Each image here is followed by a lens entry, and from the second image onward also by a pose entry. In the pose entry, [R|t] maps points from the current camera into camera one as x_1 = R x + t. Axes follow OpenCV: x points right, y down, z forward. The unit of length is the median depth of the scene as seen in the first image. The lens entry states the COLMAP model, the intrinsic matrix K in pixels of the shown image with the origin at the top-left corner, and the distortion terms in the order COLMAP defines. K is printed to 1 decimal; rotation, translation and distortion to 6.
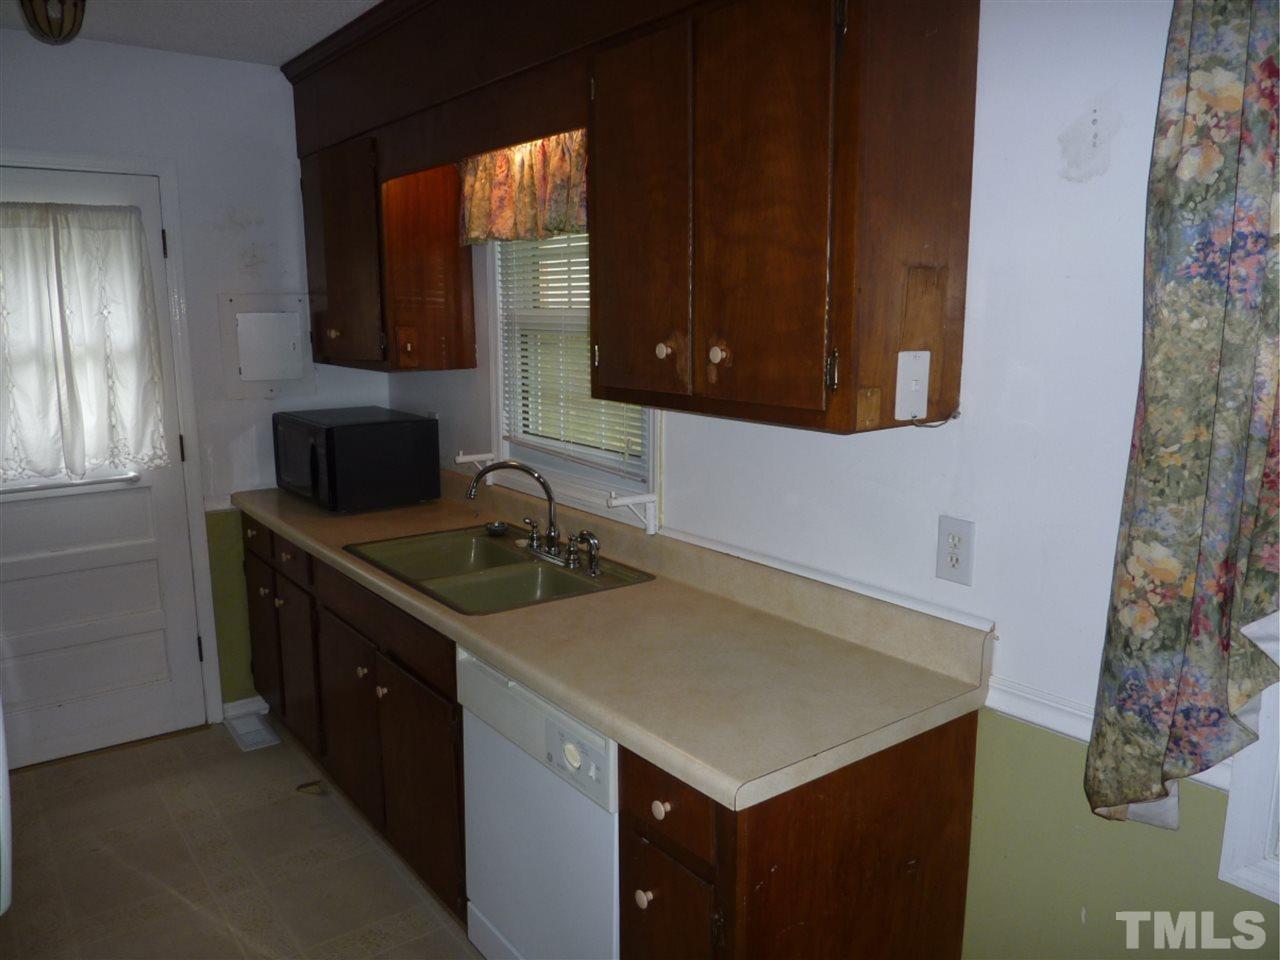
lens RADIAL K [[968.4, 0, 640.0], [0, 968.4, 480.0], [0, 0, 1]] dist [-0.032435, 0.001167]
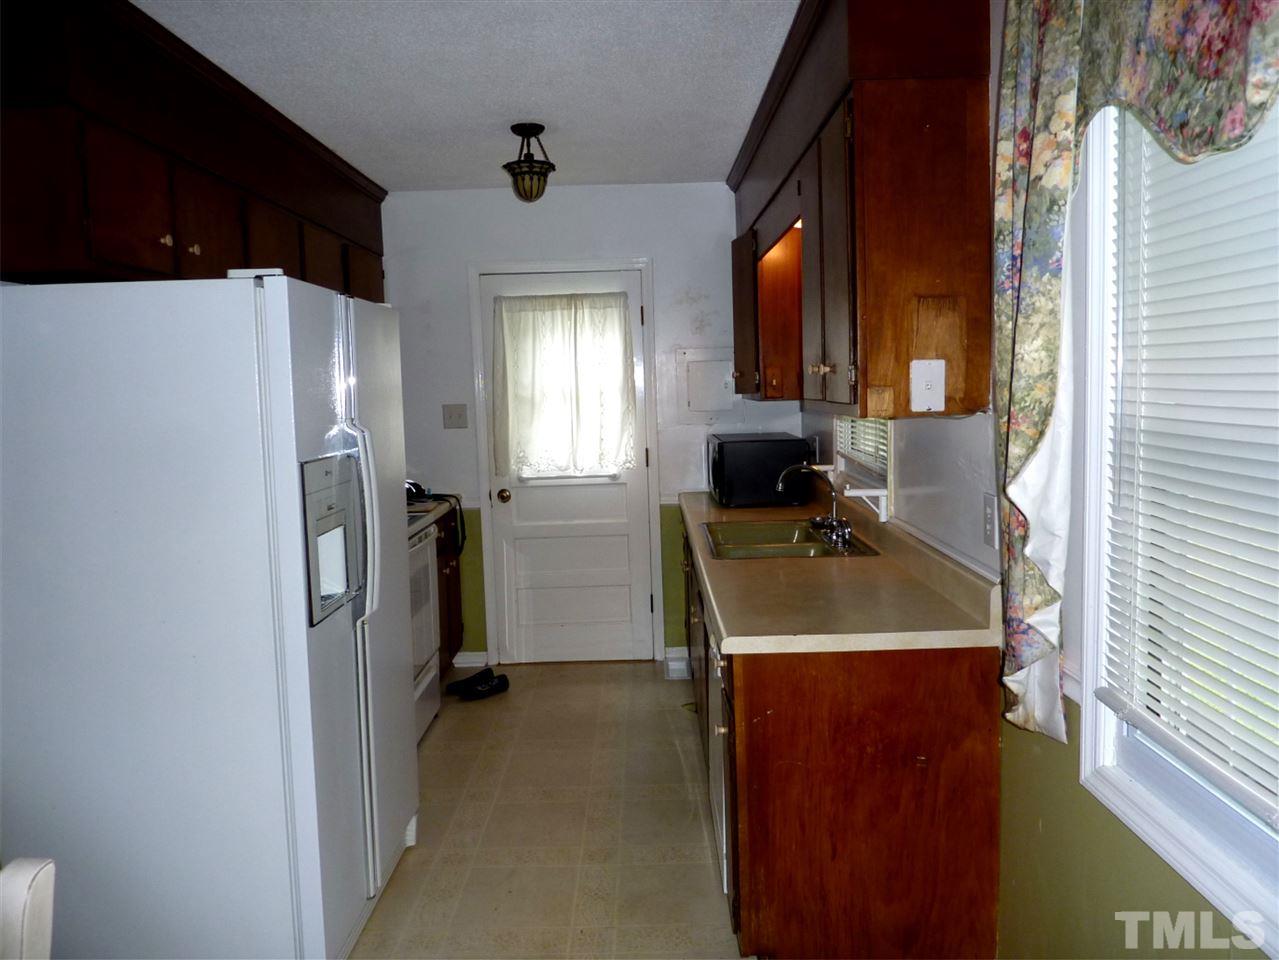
lens RADIAL K [[974.4, 0, 638.4], [0, 974.4, 461.8], [0, 0, 1]] dist [0.001826, 0.000823]
pose [[0.792545, 0.028663, -0.609140, 0.443599], [-0.080588, 0.995057, -0.058030, 0.065845], [0.604465, 0.095081, 0.790937, -0.164701]]
